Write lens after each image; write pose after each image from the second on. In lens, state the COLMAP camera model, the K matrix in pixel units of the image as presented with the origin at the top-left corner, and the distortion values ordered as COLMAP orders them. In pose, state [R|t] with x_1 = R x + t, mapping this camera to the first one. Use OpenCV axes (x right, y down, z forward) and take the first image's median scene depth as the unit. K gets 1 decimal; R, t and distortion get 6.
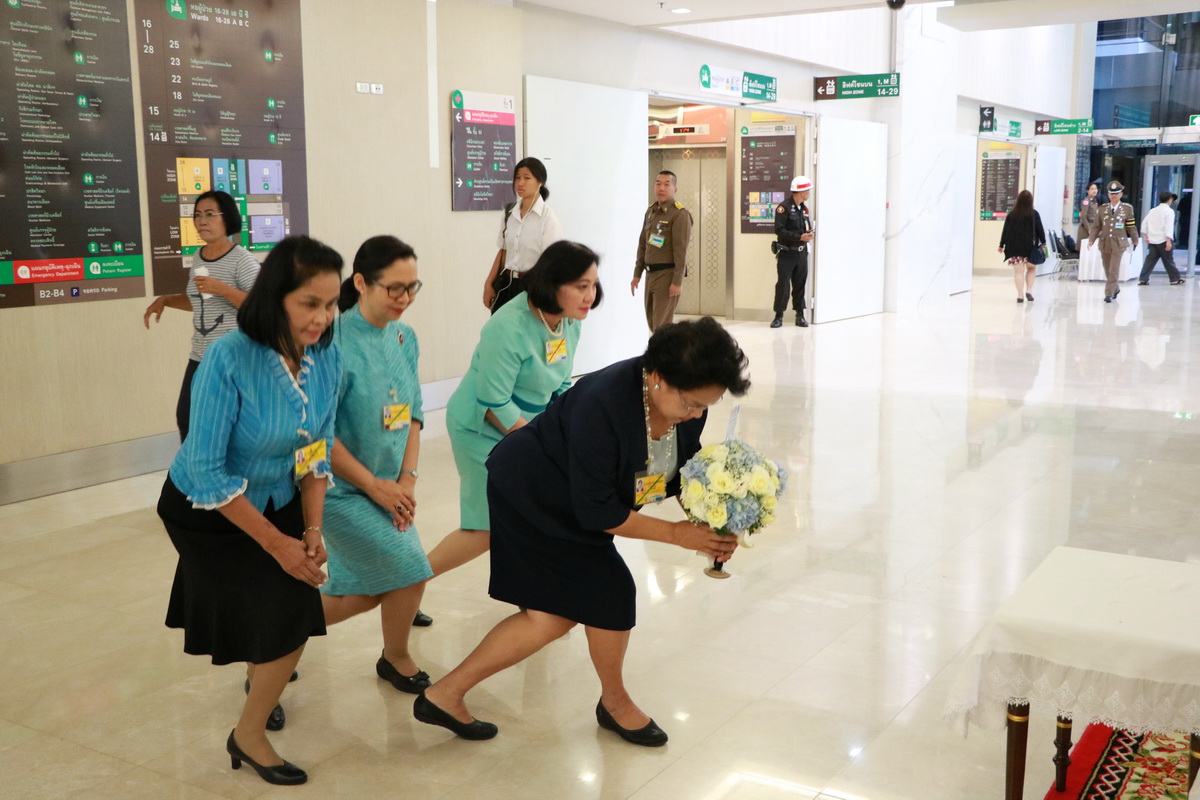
lens RADIAL K [[1272.2, 0, 600.0], [0, 1272.2, 400.0], [0, 0, 1]] dist [-0.090193, 0.285522]
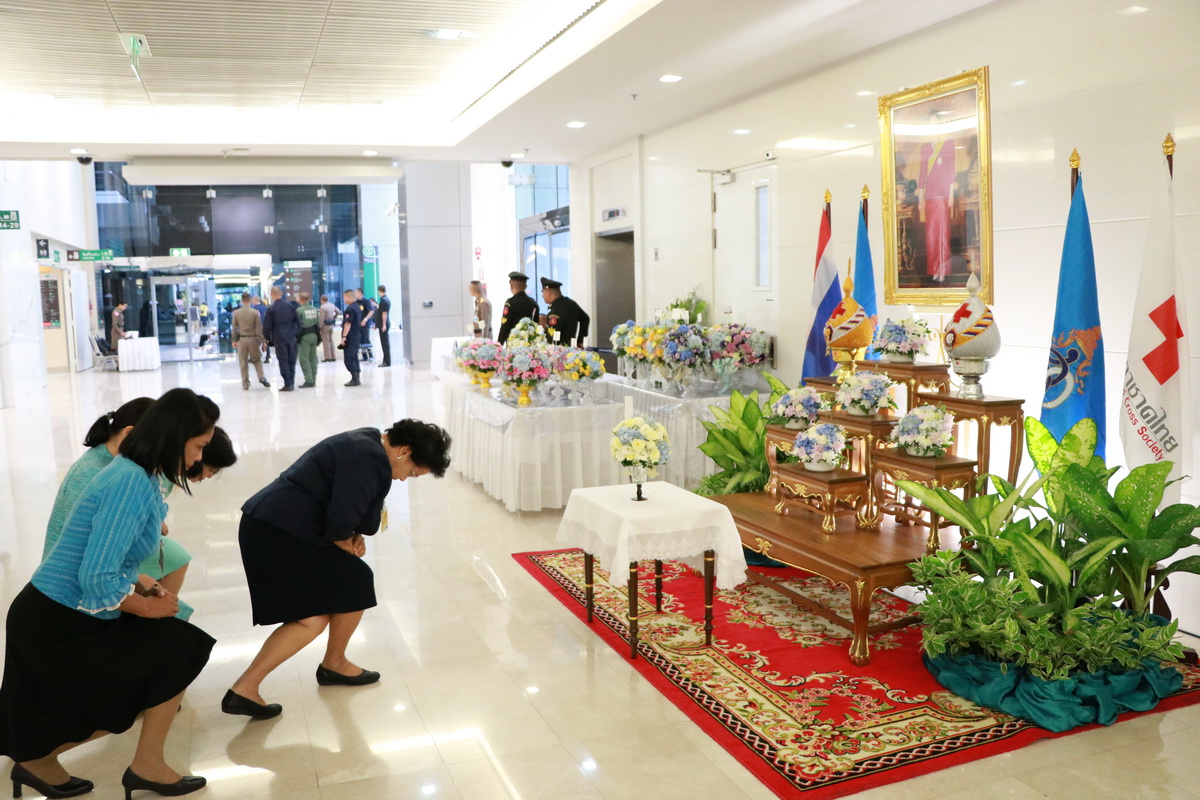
lens RADIAL K [[985.5, 0, 598.5], [0, 985.5, 409.3], [0, 0, 1]] dist [-0.187387, 0.168313]
pose [[0.603359, -0.104260, 0.790625, -0.149339], [0.145827, 0.989125, 0.019149, -0.003700], [-0.784023, 0.103741, 0.612001, 0.022554]]
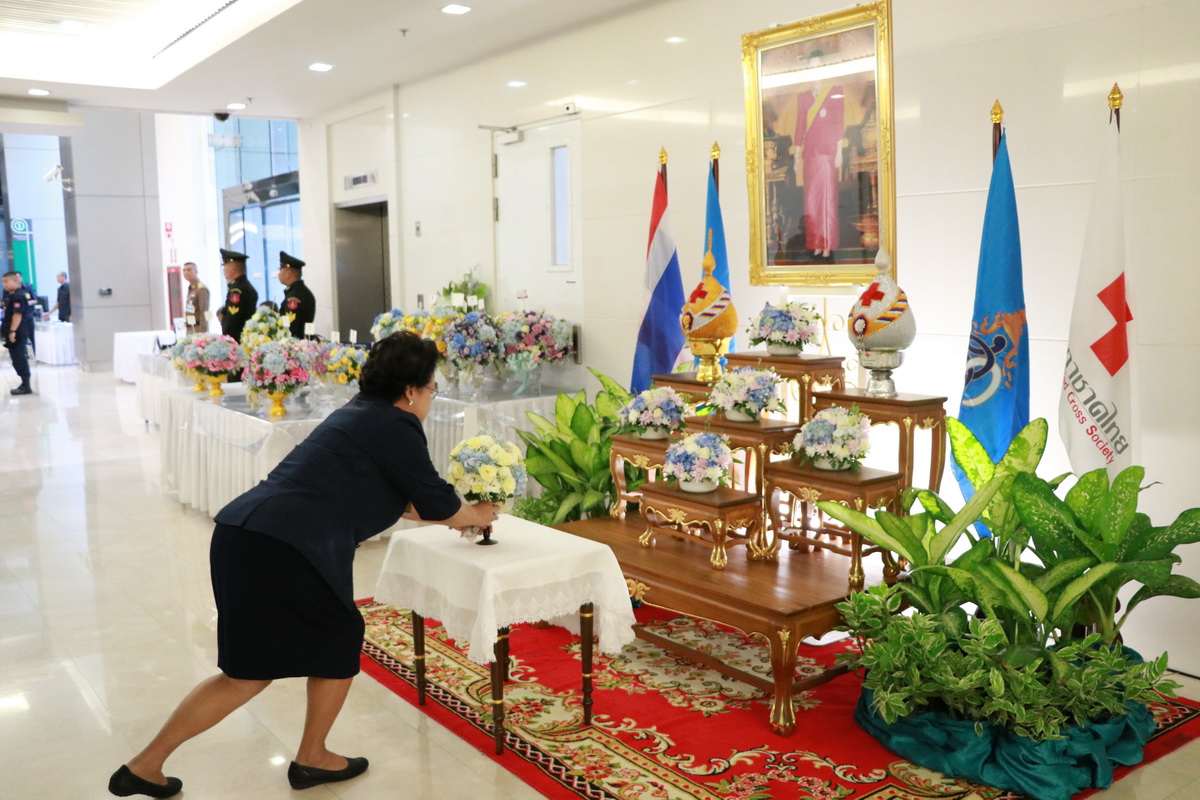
lens RADIAL K [[1085.9, 0, 596.5], [0, 1085.9, 407.6], [0, 0, 1]] dist [-0.156272, 0.210615]
pose [[0.363451, -0.120720, 0.923759, -0.128737], [0.165003, 0.984234, 0.063703, -0.011170], [-0.916885, 0.129270, 0.377640, 0.073641]]
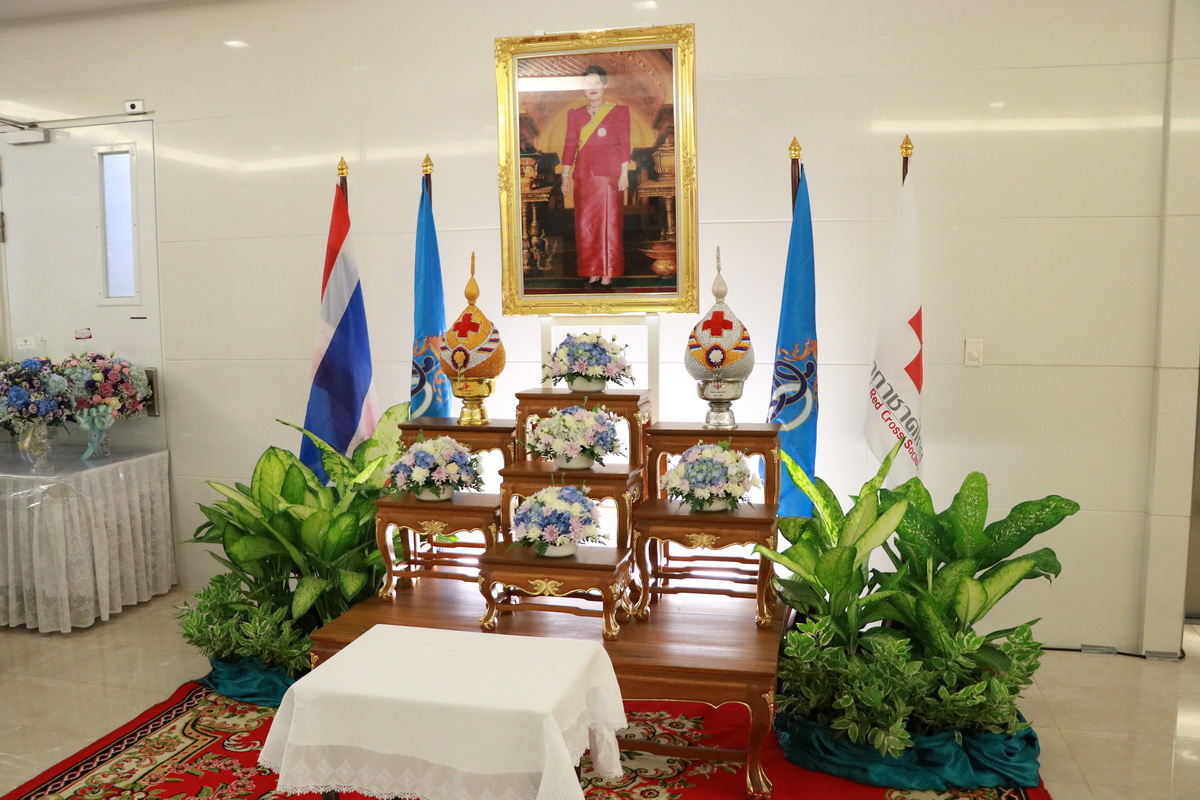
lens RADIAL K [[985.5, 0, 598.5], [0, 985.5, 409.3], [0, 0, 1]] dist [-0.187387, 0.168313]
pose [[-0.317293, -0.103010, 0.942716, -0.070732], [0.161979, 0.973588, 0.160901, -0.032067], [-0.934392, 0.203753, -0.292228, 0.201873]]
